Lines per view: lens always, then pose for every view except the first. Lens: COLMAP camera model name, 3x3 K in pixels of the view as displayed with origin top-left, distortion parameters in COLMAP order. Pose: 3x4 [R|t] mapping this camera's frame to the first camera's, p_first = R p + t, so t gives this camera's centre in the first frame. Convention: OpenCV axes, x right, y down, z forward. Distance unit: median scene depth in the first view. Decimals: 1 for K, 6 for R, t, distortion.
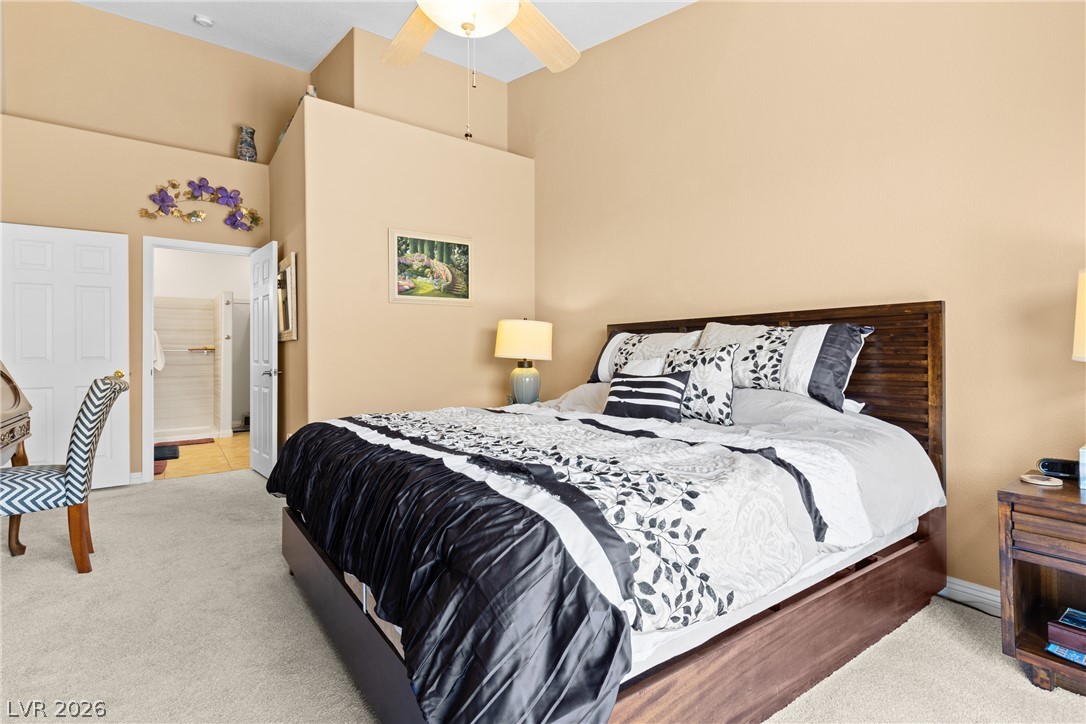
lens RADIAL K [[515.1, 0, 540.0], [0, 515.1, 359.9], [0, 0, 1]] dist [0.002086, -0.000040]
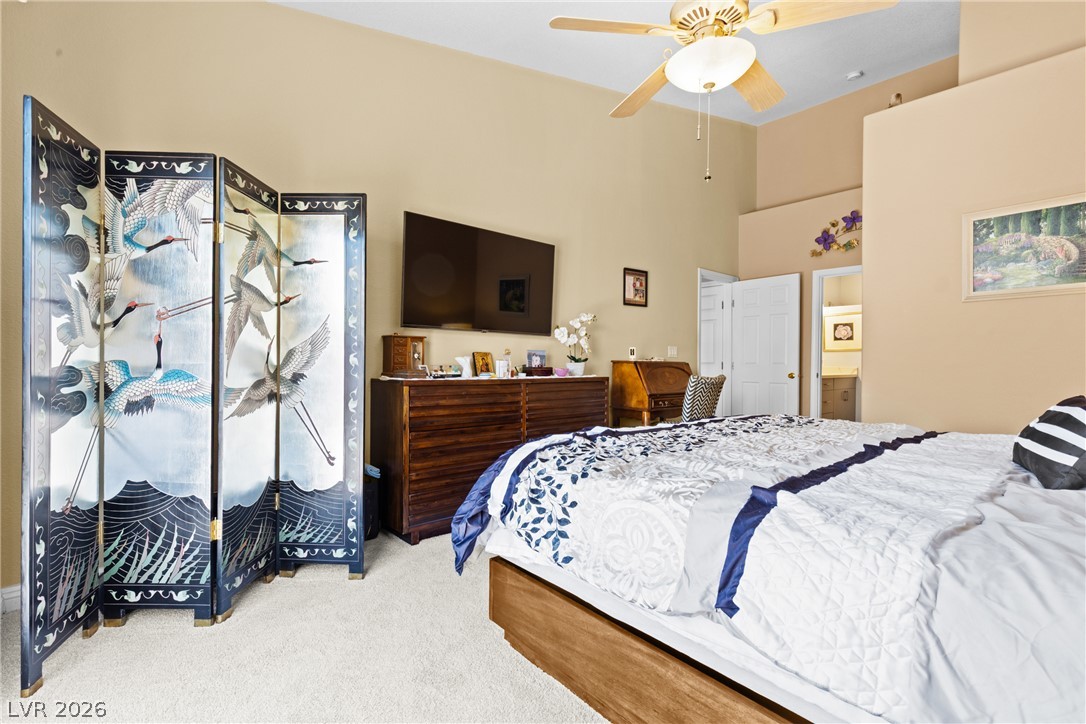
lens RADIAL K [[489.3, 0, 543.8], [0, 489.3, 361.3], [0, 0, 1]] dist [0.009705, -0.003081]
pose [[0.083104, 0.003493, -0.996535, 0.446963], [-0.015443, 0.999878, 0.002217, -0.005101], [0.996421, 0.015206, 0.083148, 0.243204]]
